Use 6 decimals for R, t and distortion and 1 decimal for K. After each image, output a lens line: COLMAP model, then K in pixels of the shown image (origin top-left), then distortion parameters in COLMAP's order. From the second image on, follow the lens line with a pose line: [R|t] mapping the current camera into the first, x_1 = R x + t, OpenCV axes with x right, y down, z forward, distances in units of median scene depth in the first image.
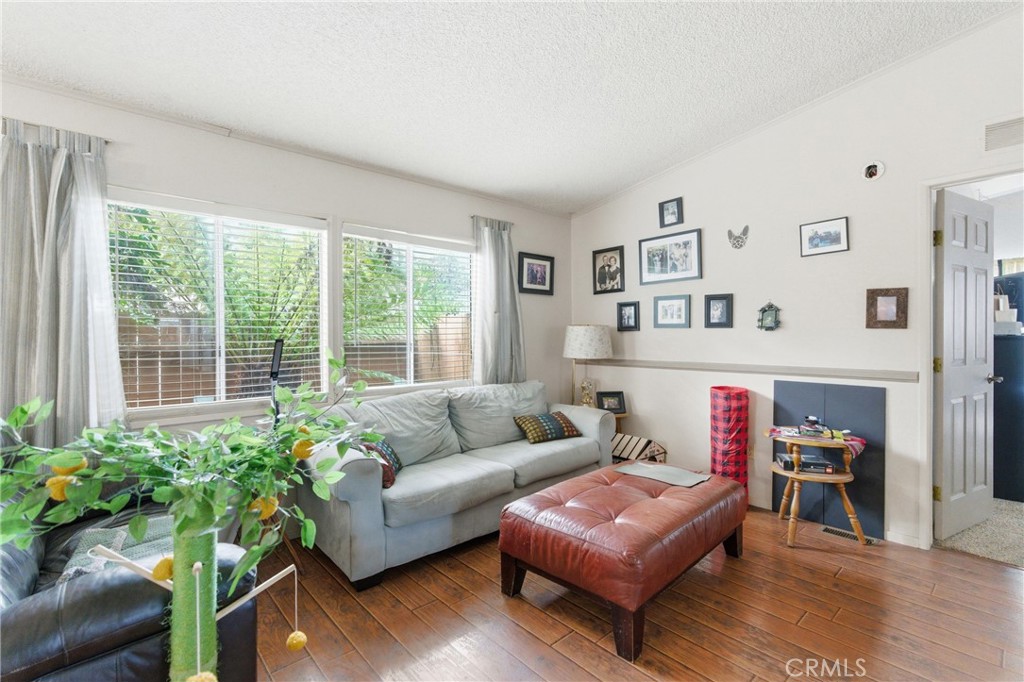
lens RADIAL K [[457.7, 0, 507.7], [0, 457.7, 339.6], [0, 0, 1]] dist [-0.003595, 0.000032]
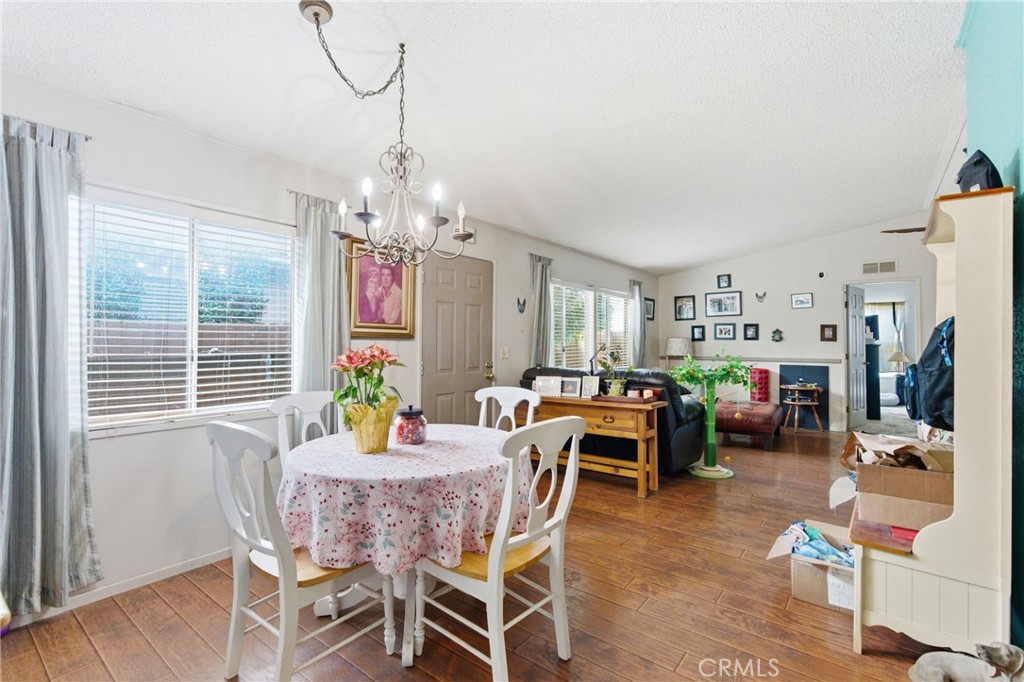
lens RADIAL K [[468.4, 0, 507.5], [0, 468.4, 335.0], [0, 0, 1]] dist [0.000933, 0.000098]
pose [[0.982783, 0.011825, 0.184384, -0.978189], [-0.007084, 0.999628, -0.026350, 0.014350], [-0.184627, 0.024590, 0.982501, -0.844809]]
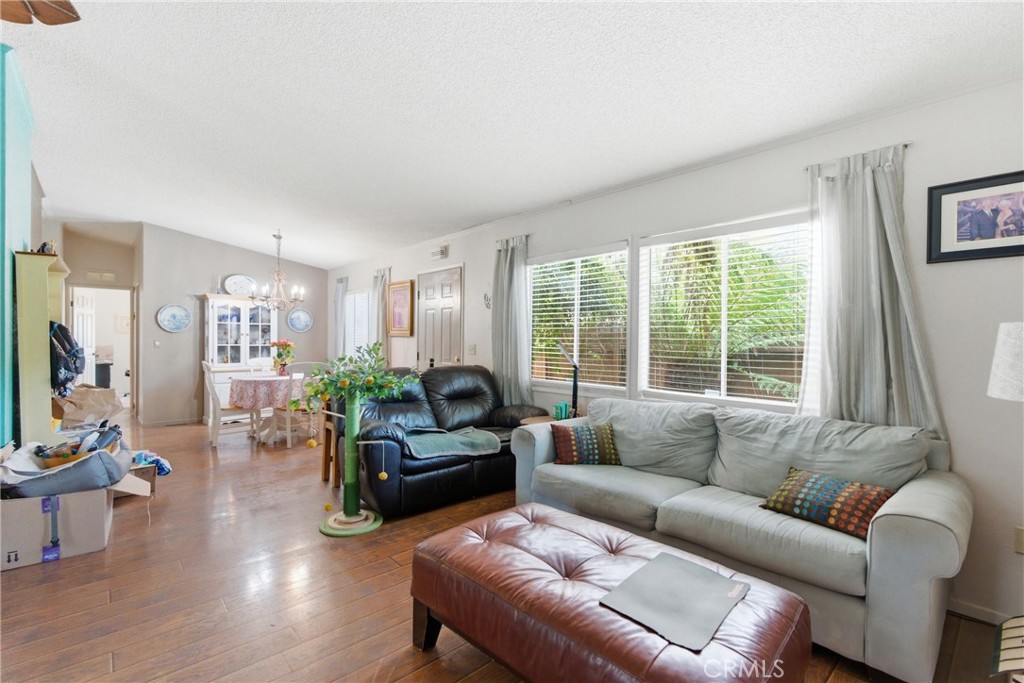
lens RADIAL K [[457.7, 0, 507.7], [0, 457.7, 340.1], [0, 0, 1]] dist [-0.003595, 0.000032]
pose [[0.011319, 0.008146, -0.999903, 0.642223], [-0.017450, 0.999816, 0.007947, -0.009124], [0.999784, 0.017358, 0.011459, 0.573326]]
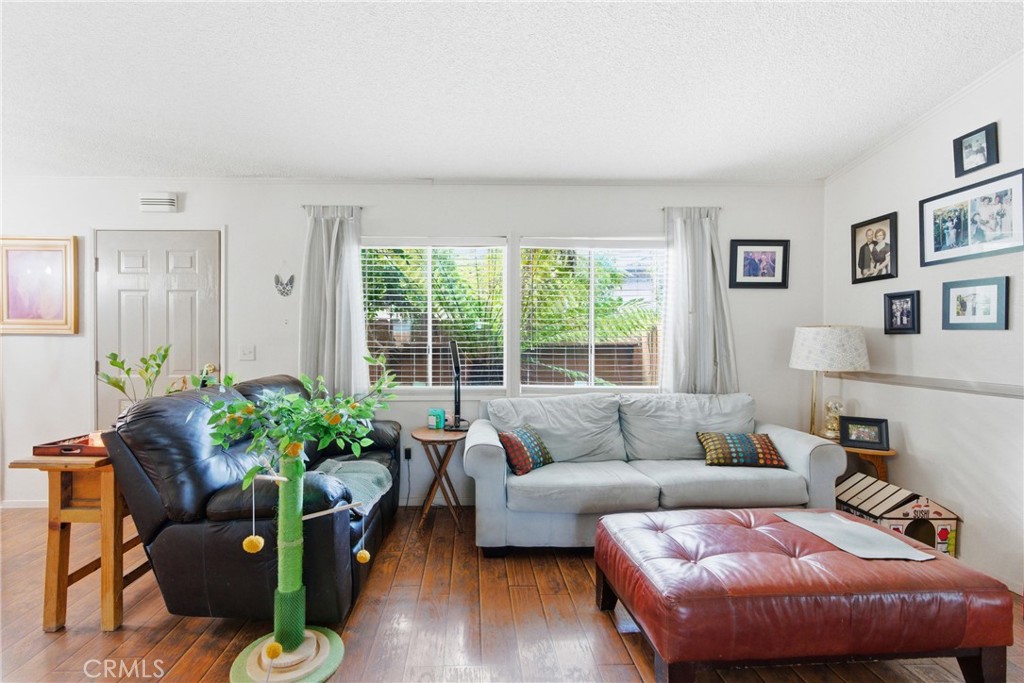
lens RADIAL K [[467.6, 0, 483.2], [0, 467.6, 342.4], [0, 0, 1]] dist [-0.000609, -0.000051]
pose [[0.764987, 0.013815, -0.643897, 0.268139], [-0.011472, 0.999904, 0.007825, -0.004441], [0.643943, 0.001401, 0.765072, 0.051998]]
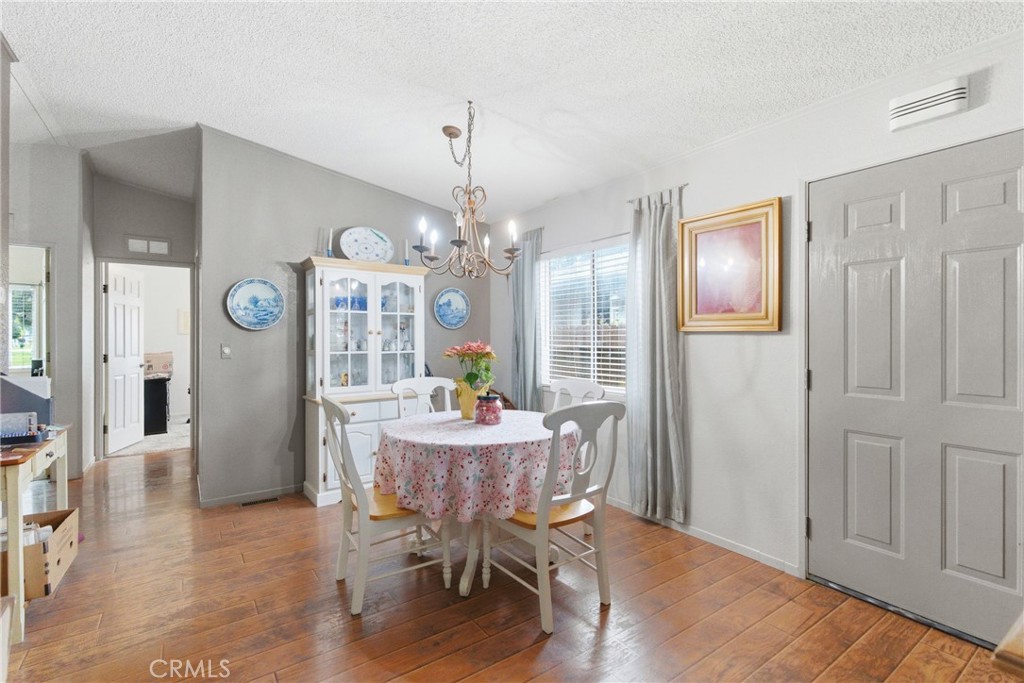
lens RADIAL K [[468.4, 0, 507.5], [0, 468.4, 335.5], [0, 0, 1]] dist [0.000933, 0.000098]
pose [[-0.110722, -0.000533, -0.993851, -0.246677], [-0.007892, 0.999969, 0.000343, 0.004790], [0.993820, 0.007881, -0.110723, -0.080775]]
